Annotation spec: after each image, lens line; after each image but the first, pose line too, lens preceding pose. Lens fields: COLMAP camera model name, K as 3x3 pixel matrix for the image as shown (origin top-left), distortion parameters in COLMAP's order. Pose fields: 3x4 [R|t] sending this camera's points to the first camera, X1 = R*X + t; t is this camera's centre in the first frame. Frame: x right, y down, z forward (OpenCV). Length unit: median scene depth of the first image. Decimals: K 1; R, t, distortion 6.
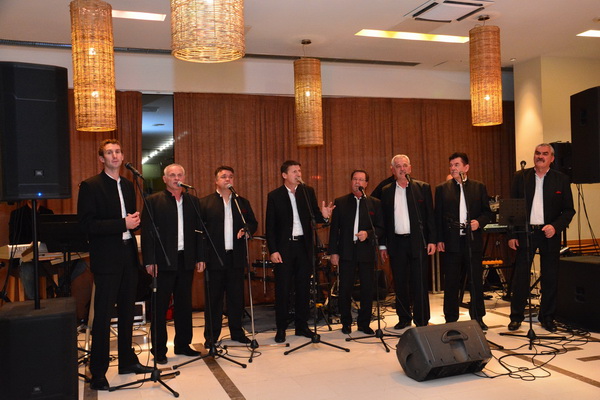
lens RADIAL K [[636.9, 0, 301.8], [0, 636.9, 195.8], [0, 0, 1]] dist [-0.001162, 0.000000]
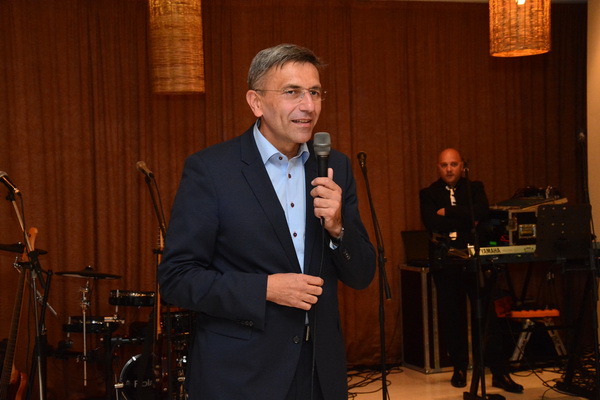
lens RADIAL K [[1109.2, 0, 301.9], [0, 1109.2, 197.4], [0, 0, 1]] dist [0.376759, 0.000000]
pose [[0.998338, 0.000597, 0.057630, 0.060784], [-0.002178, 0.999623, 0.027383, -0.020243], [-0.057592, -0.027463, 0.997962, 0.098609]]
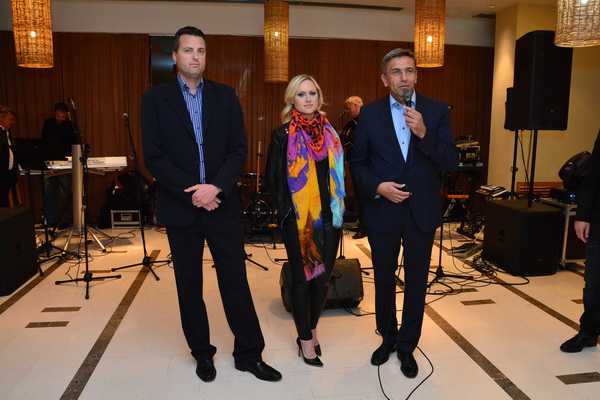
lens RADIAL K [[491.2, 0, 300.0], [0, 491.2, 199.2], [0, 0, 1]] dist [-0.147265, 0.092791]
pose [[0.979912, 0.068199, -0.187405, 0.227789], [-0.038845, 0.986983, 0.156065, -0.012101], [0.195609, -0.145651, 0.969806, 0.167425]]
